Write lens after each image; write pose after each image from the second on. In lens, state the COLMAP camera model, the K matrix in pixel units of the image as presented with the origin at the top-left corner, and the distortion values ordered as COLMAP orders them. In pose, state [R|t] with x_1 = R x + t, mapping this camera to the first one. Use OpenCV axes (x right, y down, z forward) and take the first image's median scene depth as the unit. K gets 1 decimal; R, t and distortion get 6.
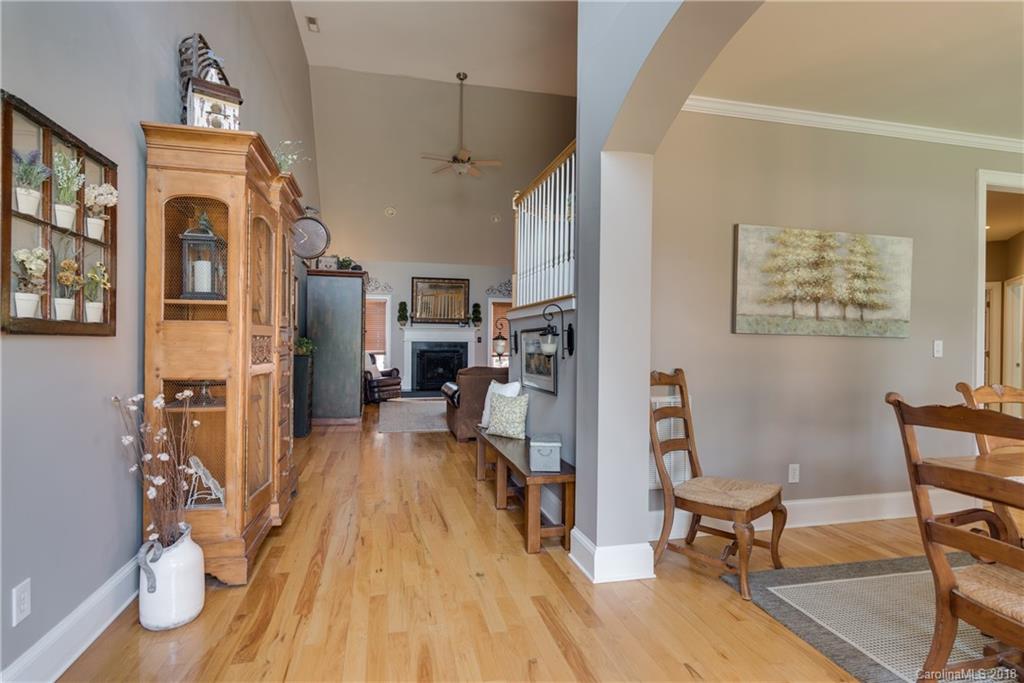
lens RADIAL K [[575.5, 0, 516.4], [0, 575.5, 336.9], [0, 0, 1]] dist [0.002778, -0.000201]
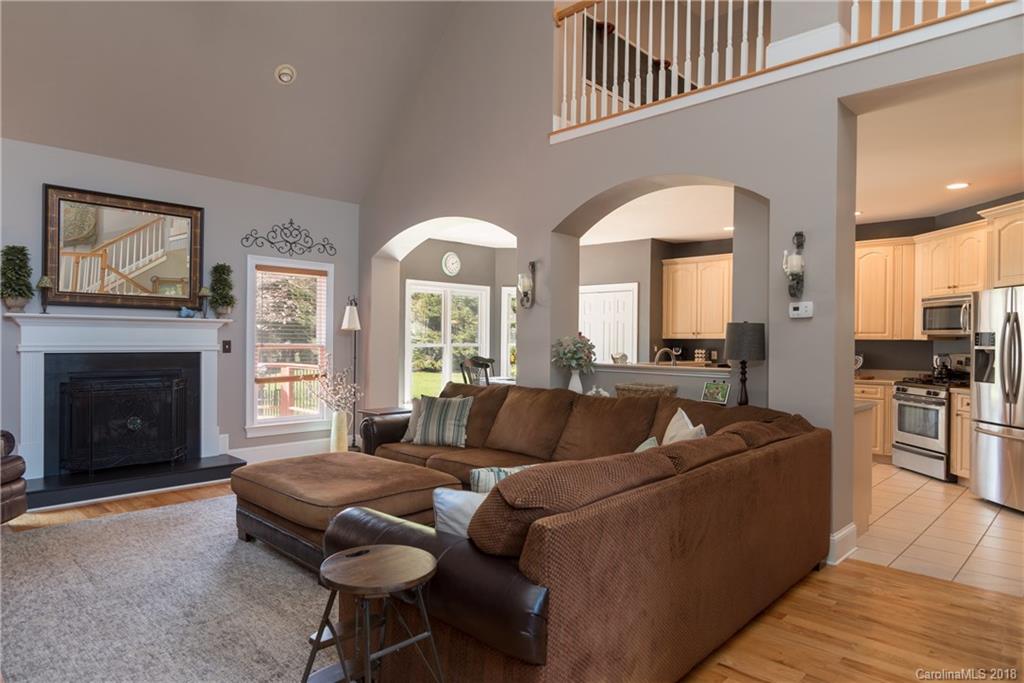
lens RADIAL K [[617.4, 0, 507.1], [0, 617.4, 338.0], [0, 0, 1]] dist [0.002678, 0.001464]
pose [[0.839204, -0.003633, 0.543805, -0.147265], [0.003256, 0.999993, 0.001657, -0.001666], [-0.543807, 0.000380, 0.839210, 0.489282]]
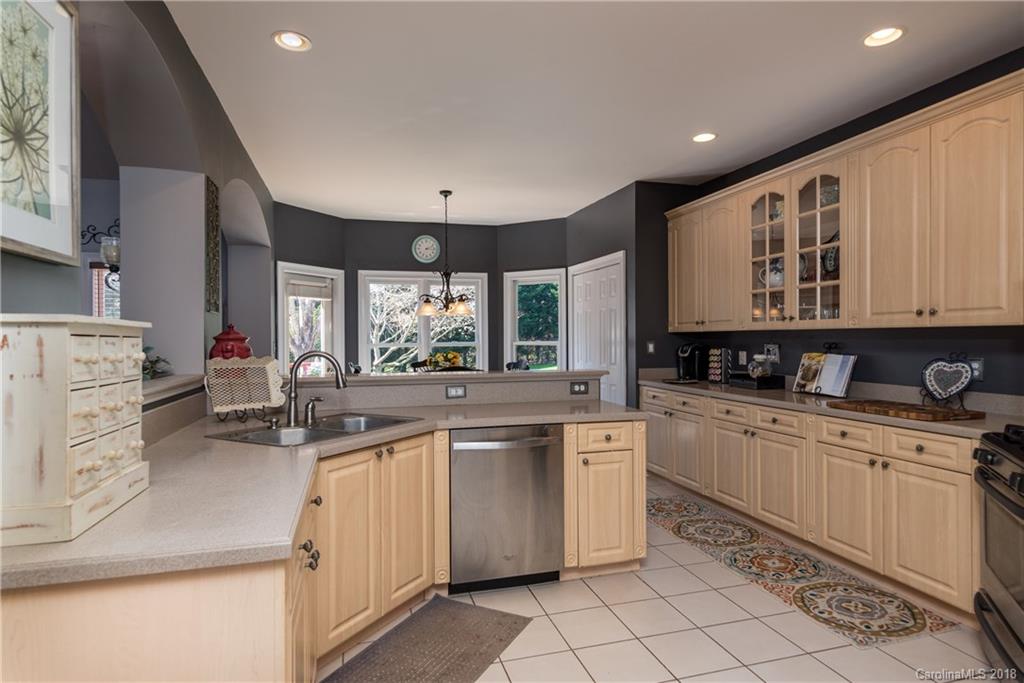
lens RADIAL K [[564.2, 0, 503.8], [0, 564.2, 344.1], [0, 0, 1]] dist [0.005576, 0.001558]
pose [[0.999129, -0.017565, 0.037846, 0.262120], [0.017298, 0.999823, 0.007357, 0.004480], [-0.037968, -0.006696, 0.999257, 0.571190]]
